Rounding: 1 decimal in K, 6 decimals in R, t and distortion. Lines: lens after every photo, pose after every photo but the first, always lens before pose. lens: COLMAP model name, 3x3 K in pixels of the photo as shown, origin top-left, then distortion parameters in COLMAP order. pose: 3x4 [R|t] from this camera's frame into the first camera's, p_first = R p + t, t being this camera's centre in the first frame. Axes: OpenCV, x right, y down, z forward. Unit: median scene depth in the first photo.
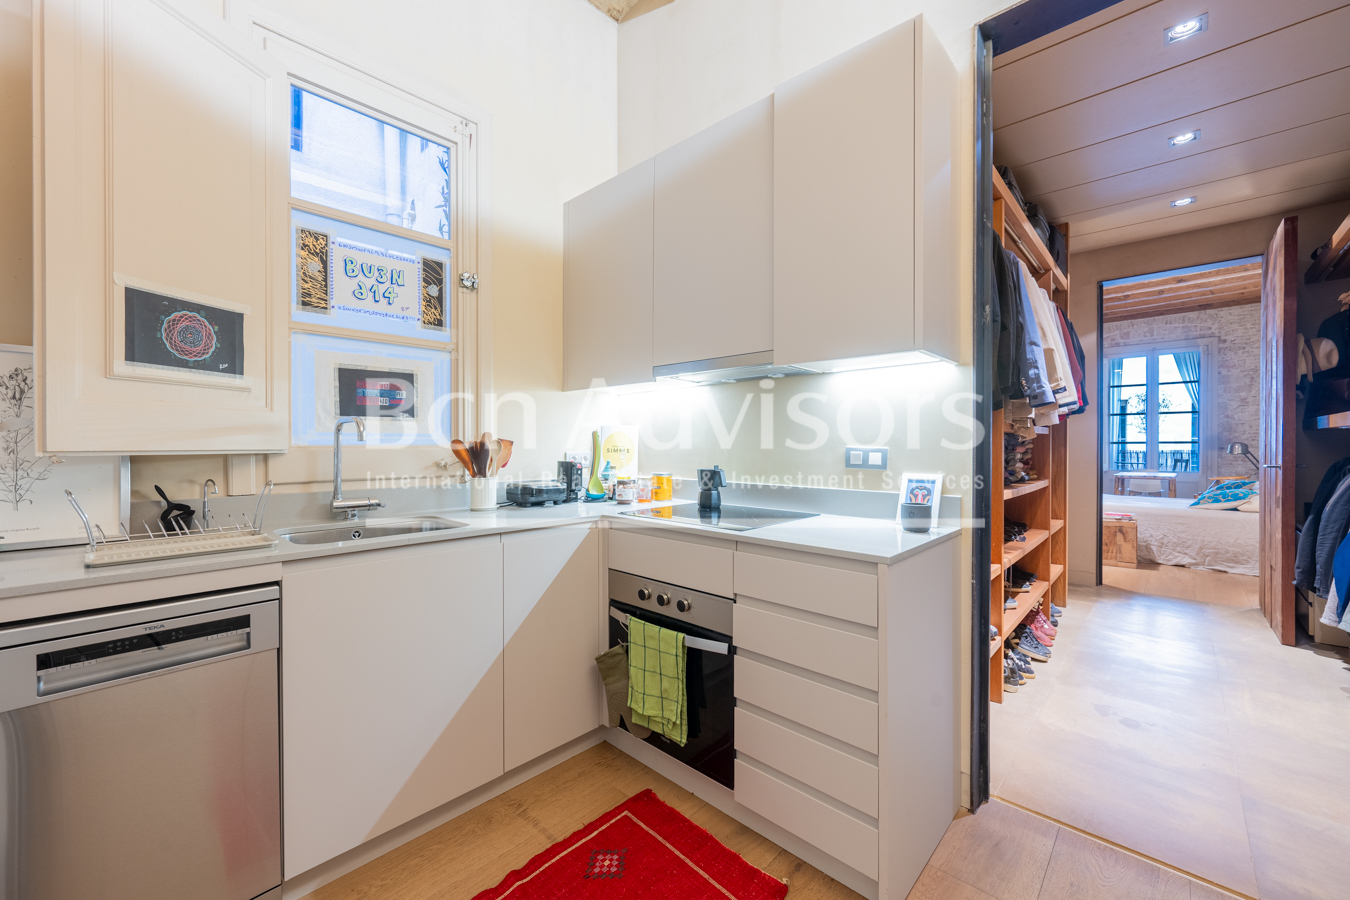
lens RADIAL K [[531.8, 0, 675.0], [0, 531.8, 450.0], [0, 0, 1]] dist [-0.001160, -0.000319]
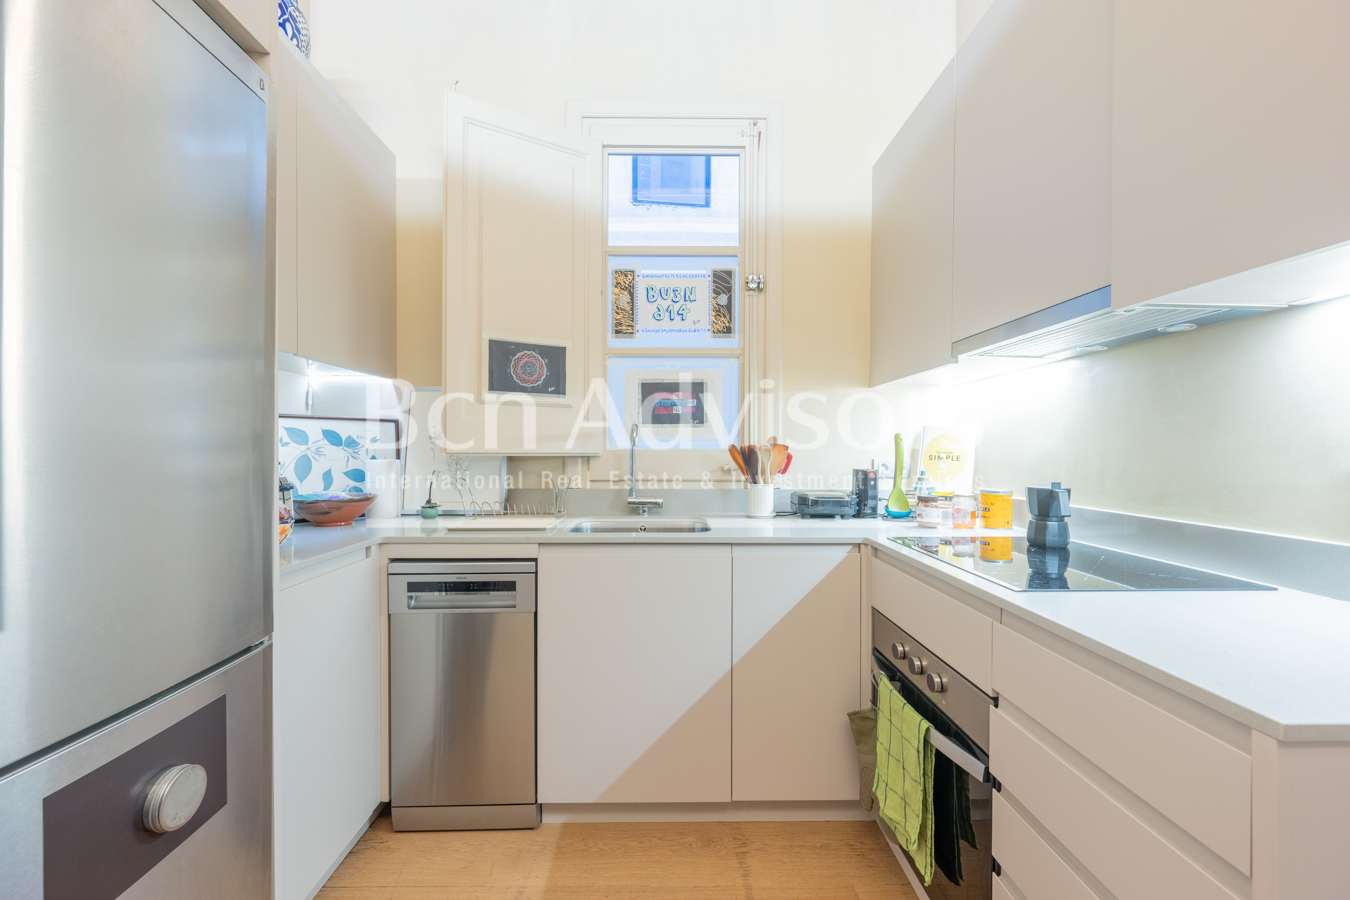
lens RADIAL K [[528.0, 0, 673.7], [0, 528.0, 453.7], [0, 0, 1]] dist [-0.000168, -0.000511]
pose [[0.694931, 0.008333, -0.719028, 0.238777], [-0.010767, 0.999941, 0.001182, -0.002066], [0.718996, 0.006920, 0.694980, 0.245203]]
